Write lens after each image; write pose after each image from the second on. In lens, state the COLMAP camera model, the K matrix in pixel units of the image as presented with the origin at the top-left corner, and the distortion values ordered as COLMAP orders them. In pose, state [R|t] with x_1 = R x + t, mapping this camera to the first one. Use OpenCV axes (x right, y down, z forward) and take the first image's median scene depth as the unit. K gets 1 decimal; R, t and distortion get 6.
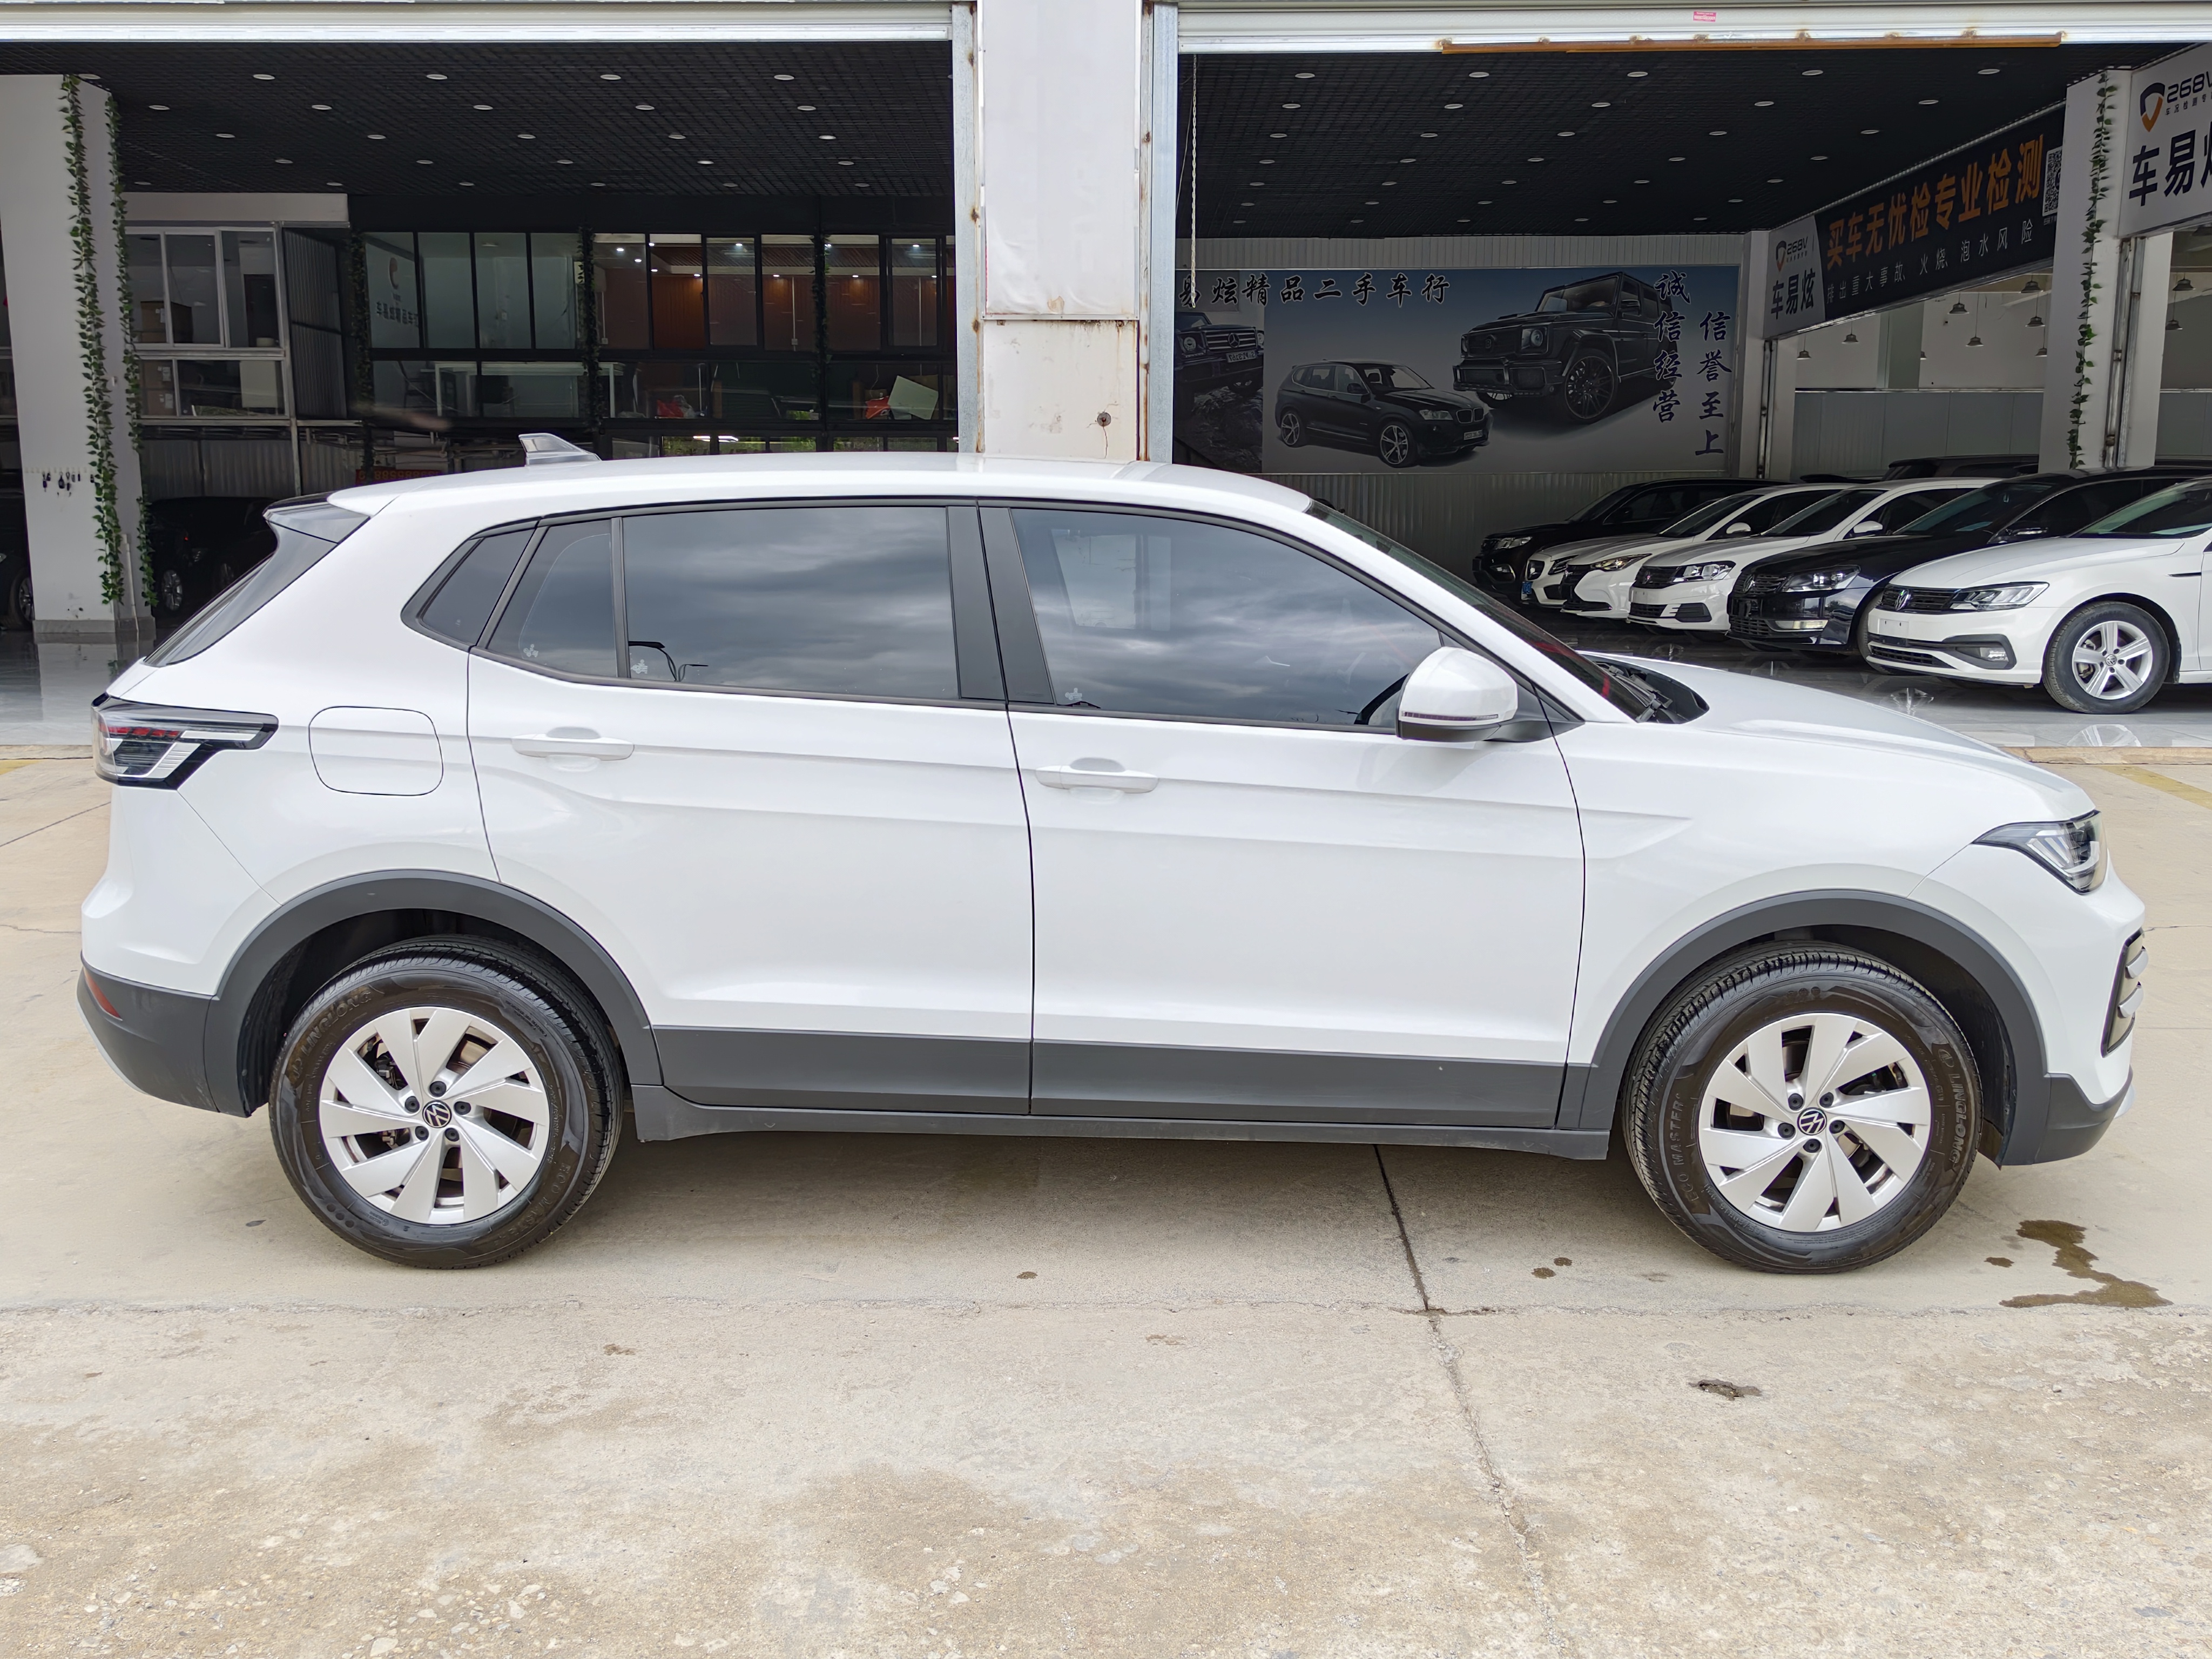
lens RADIAL K [[1915.0, 0, 1102.3], [0, 1915.0, 828.3], [0, 0, 1]] dist [0.028323, -0.011661]
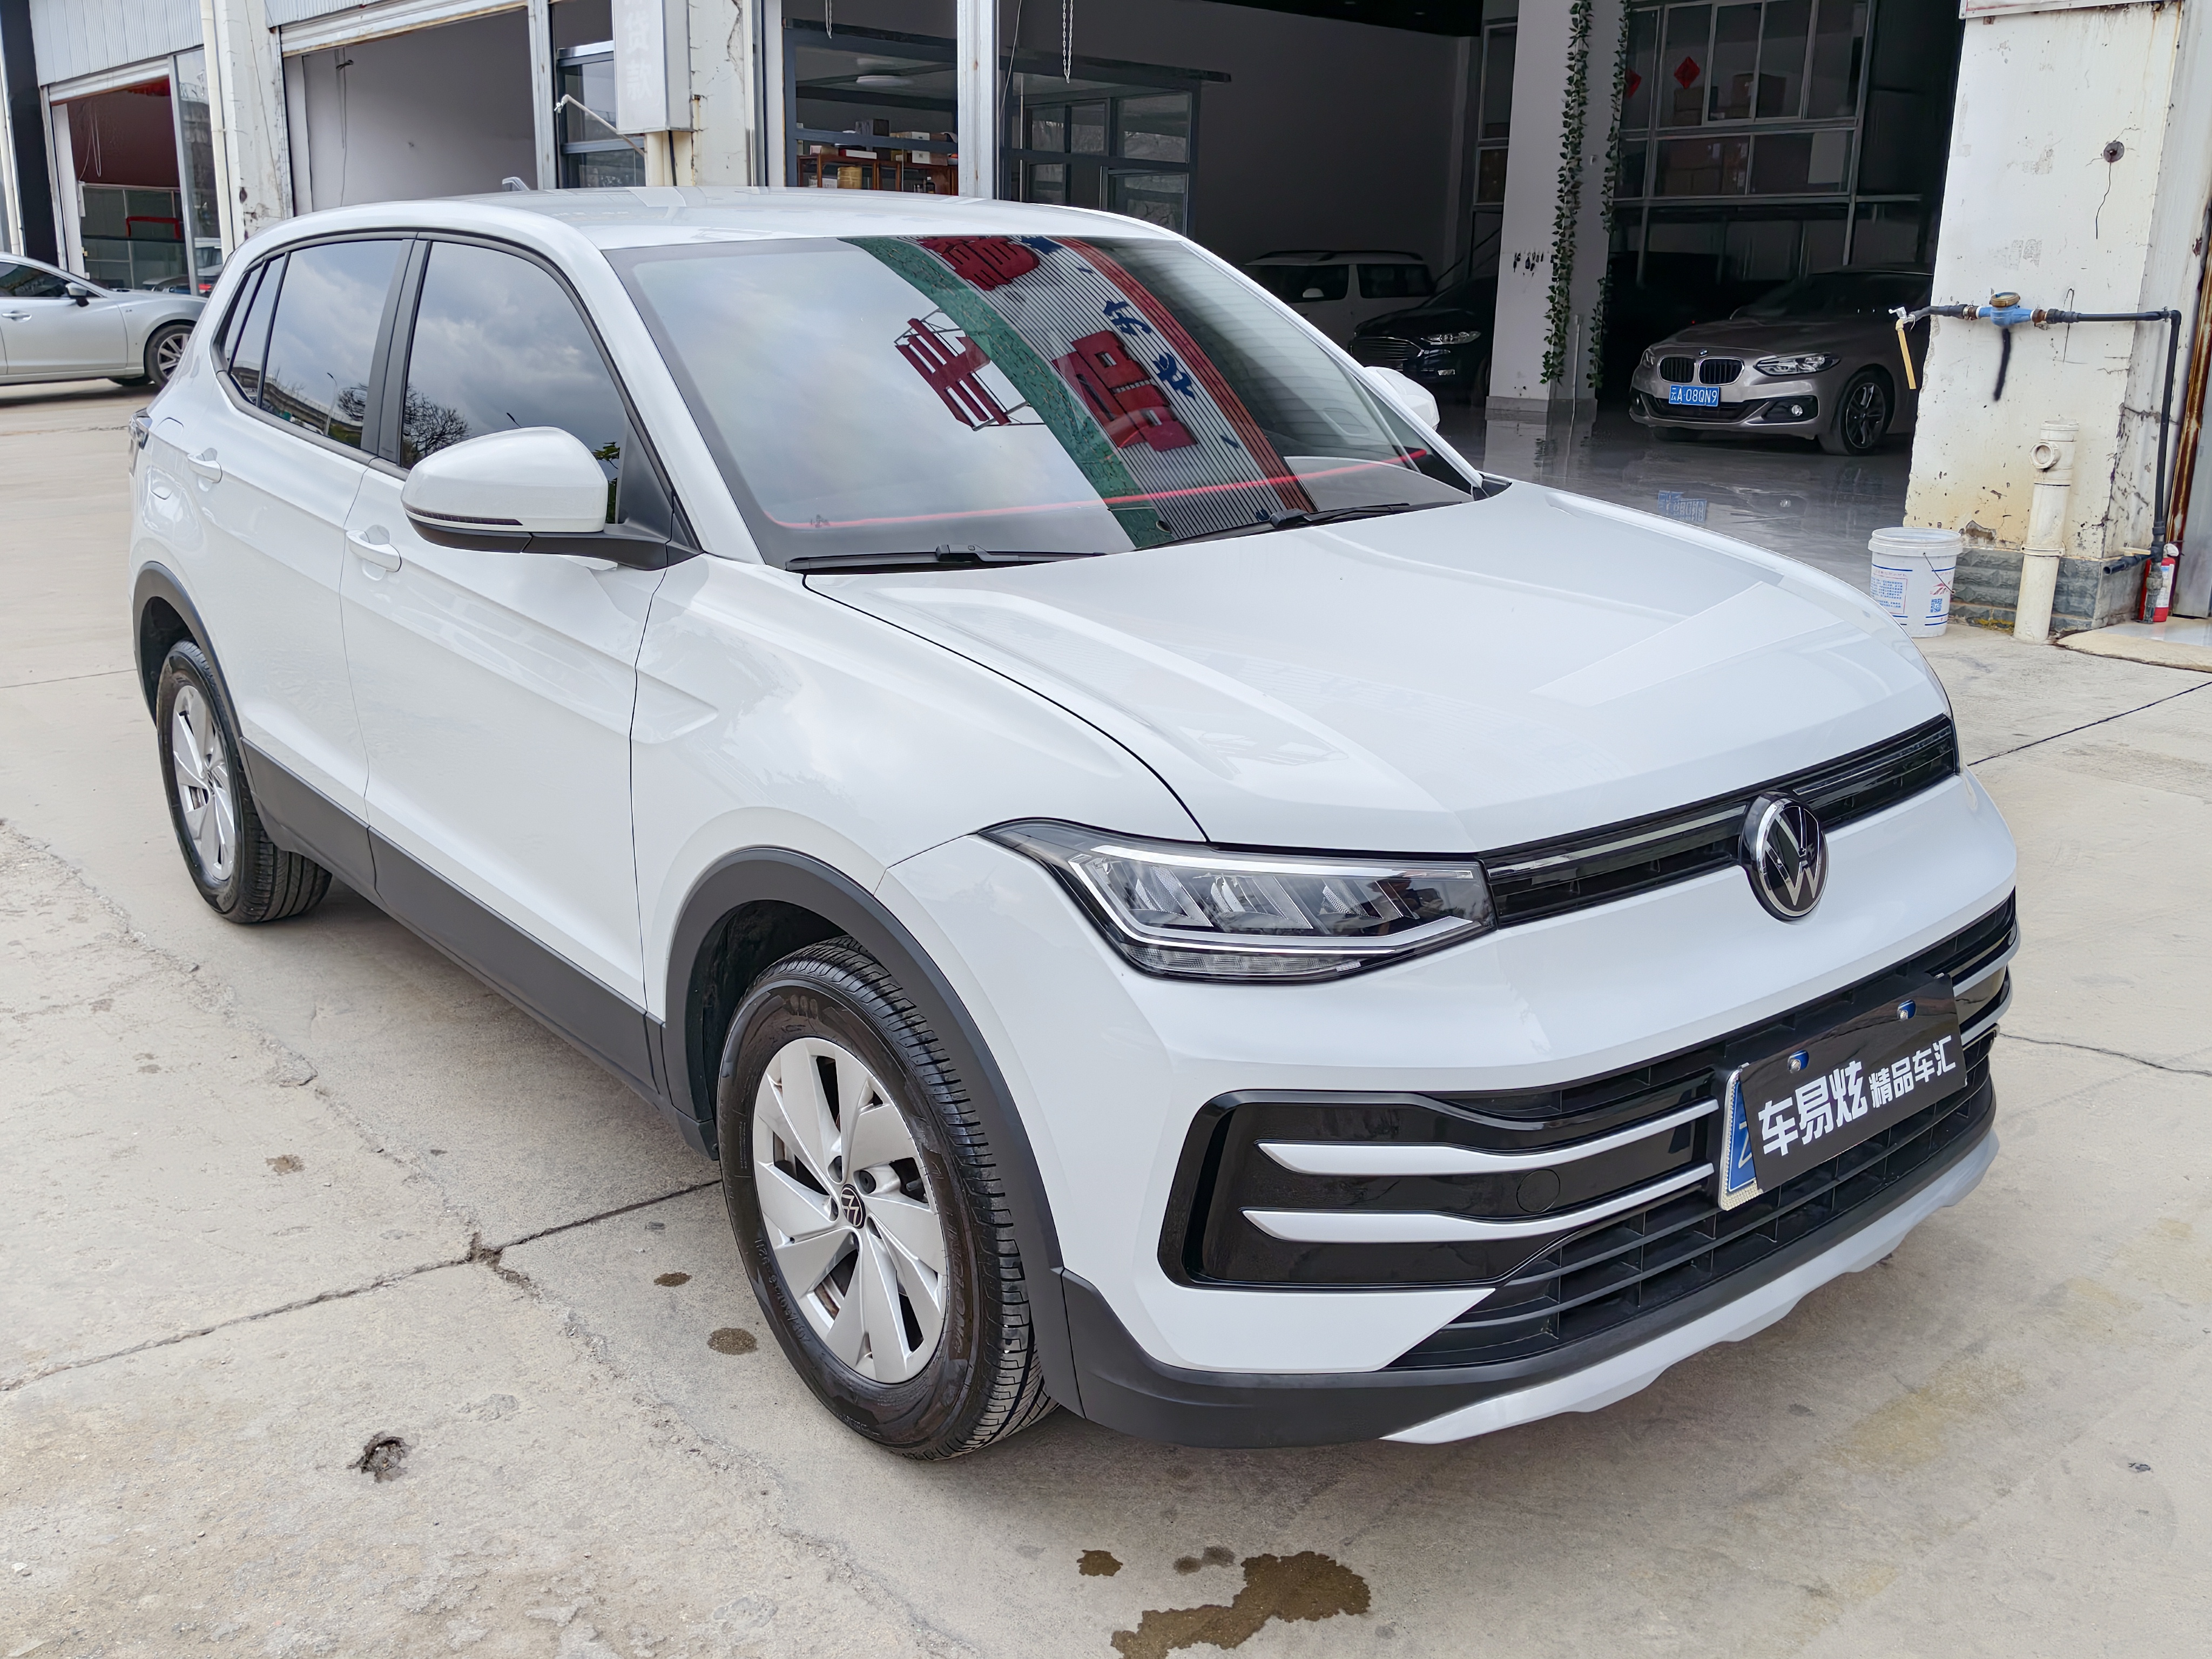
lens RADIAL K [[2005.5, 0, 1101.3], [0, 2005.5, 821.9], [0, 0, 1]] dist [0.034444, -0.035460]
pose [[0.634580, 0.208682, -0.744151, 0.182636], [-0.142356, 0.977943, 0.152849, -0.018310], [0.759634, 0.008940, 0.650290, 0.126353]]
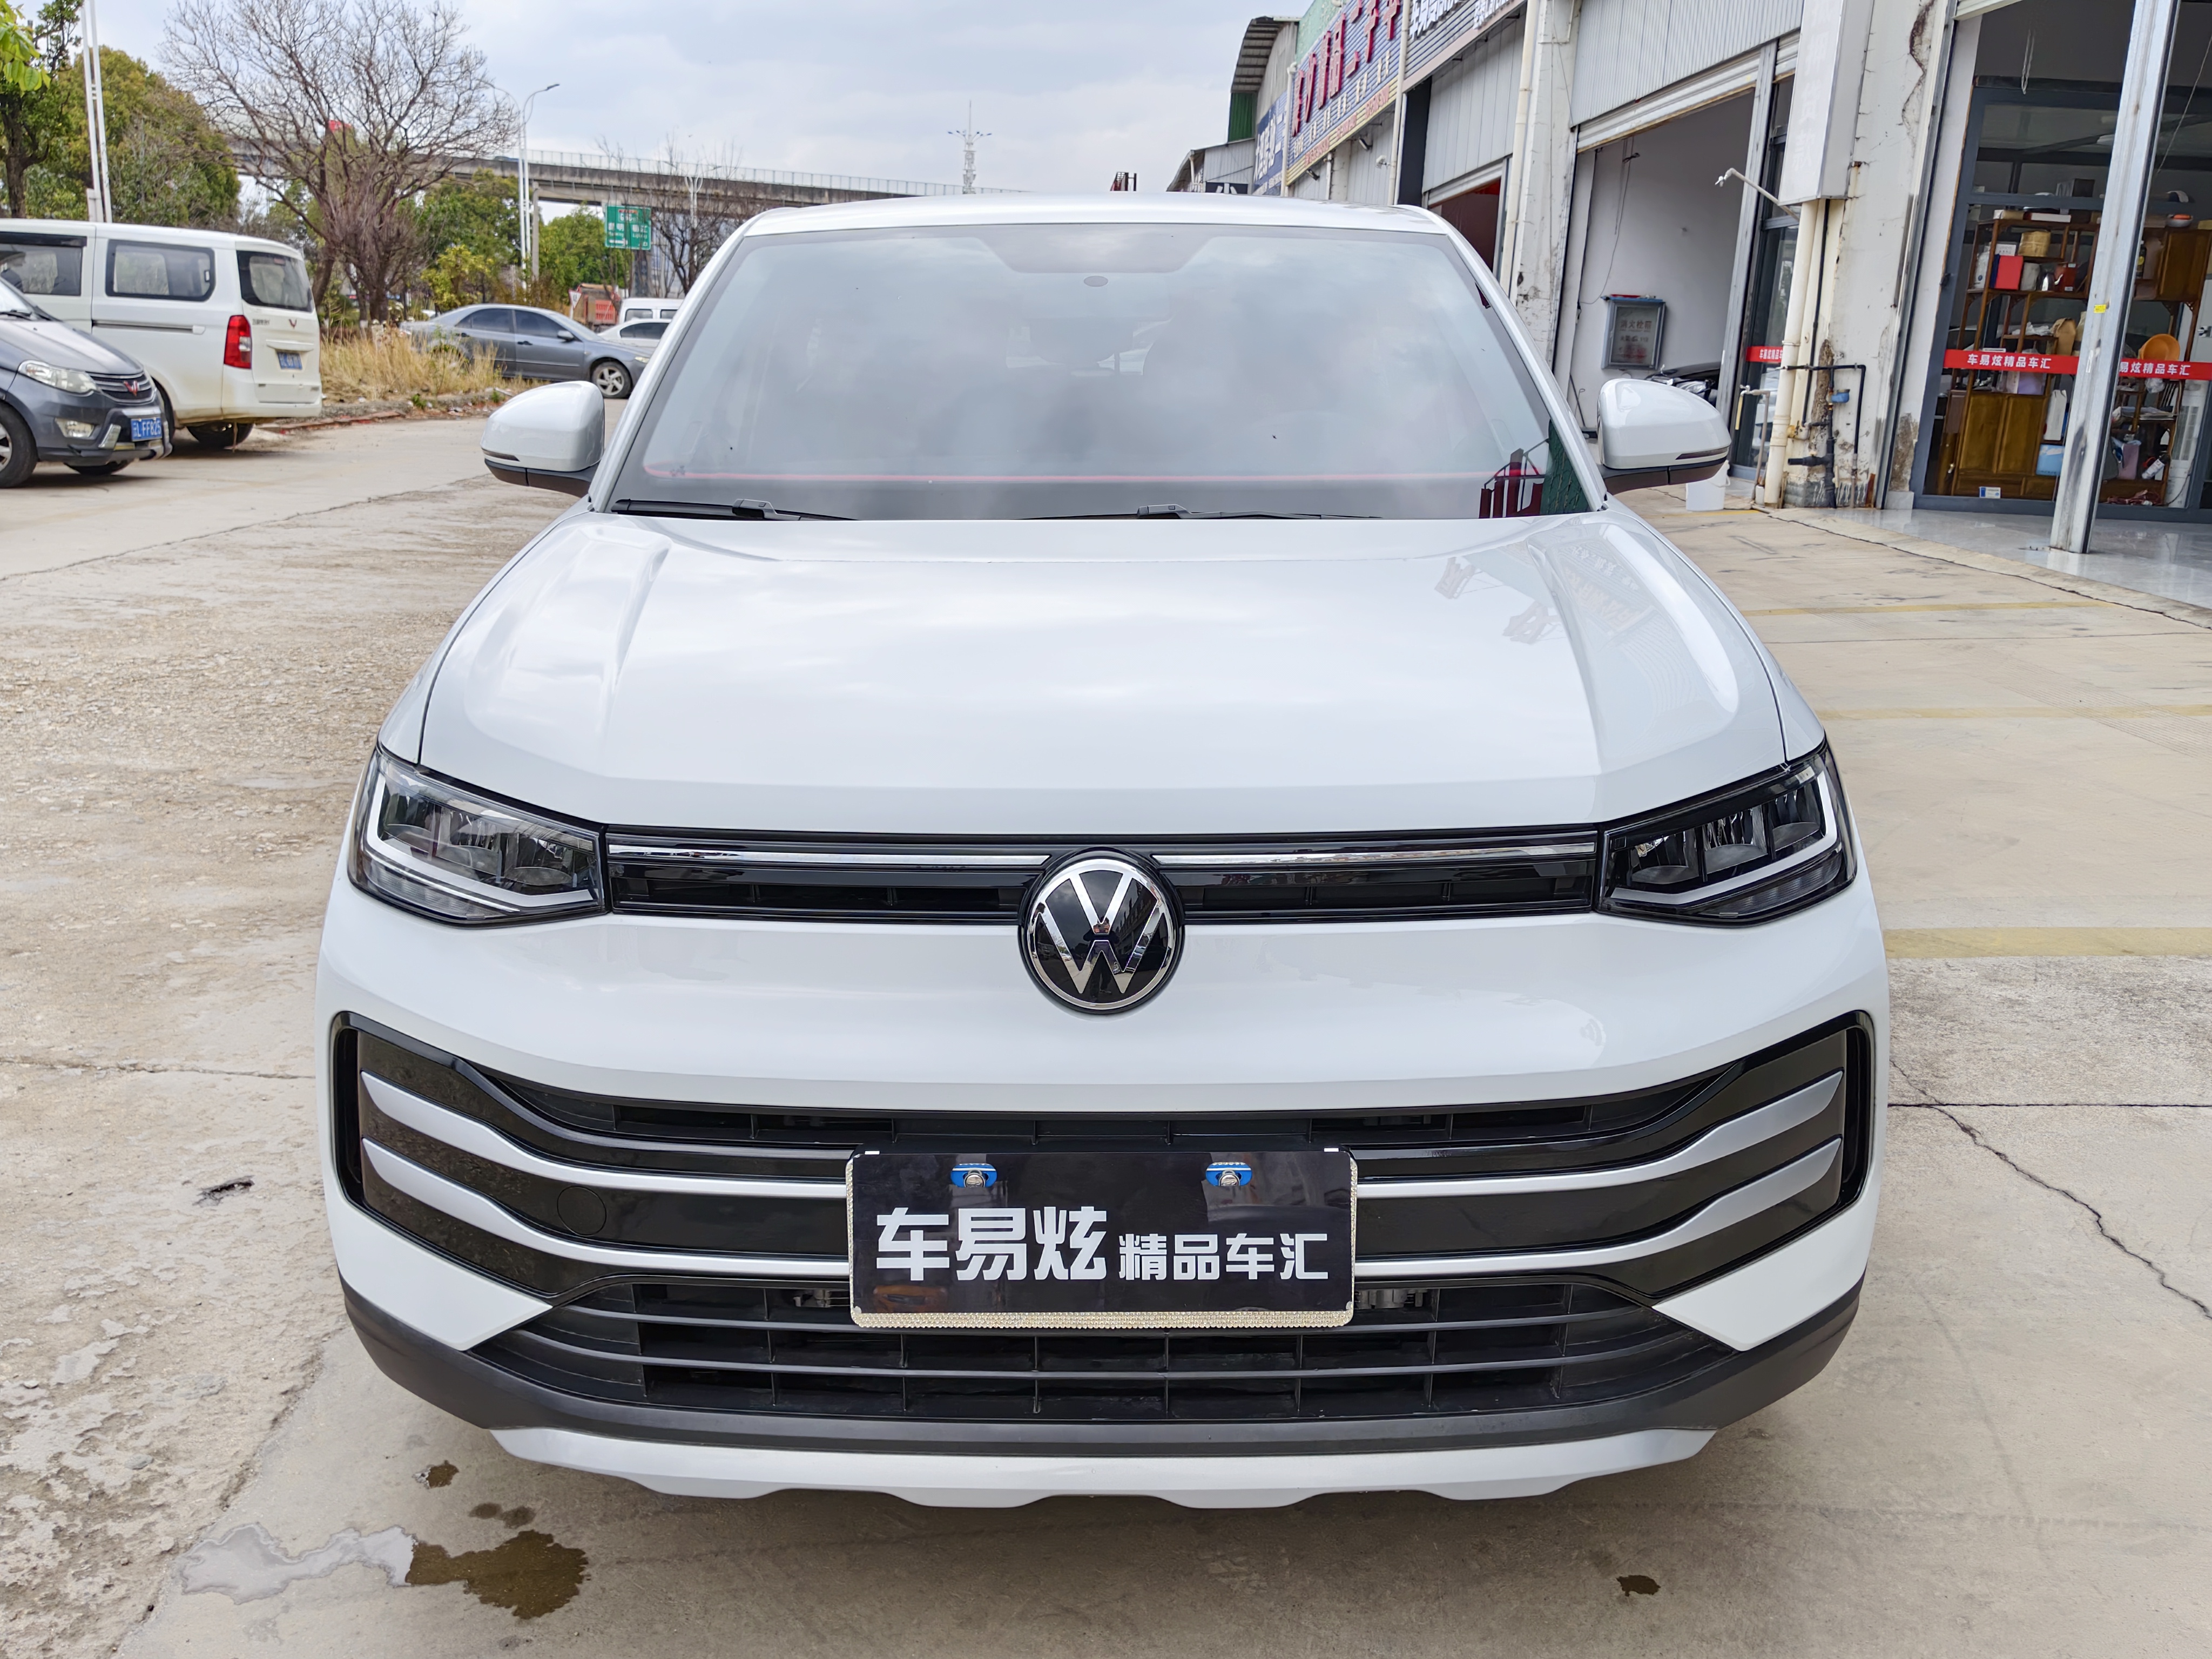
lens RADIAL K [[1908.7, 0, 1093.0], [0, 1908.7, 833.0], [0, 0, 1]] dist [0.027240, -0.024211]
pose [[-0.006149, 0.248966, -0.968493, 0.206250], [-0.199667, 0.948703, 0.245146, -0.030655], [0.979845, 0.194883, 0.043877, 0.237188]]
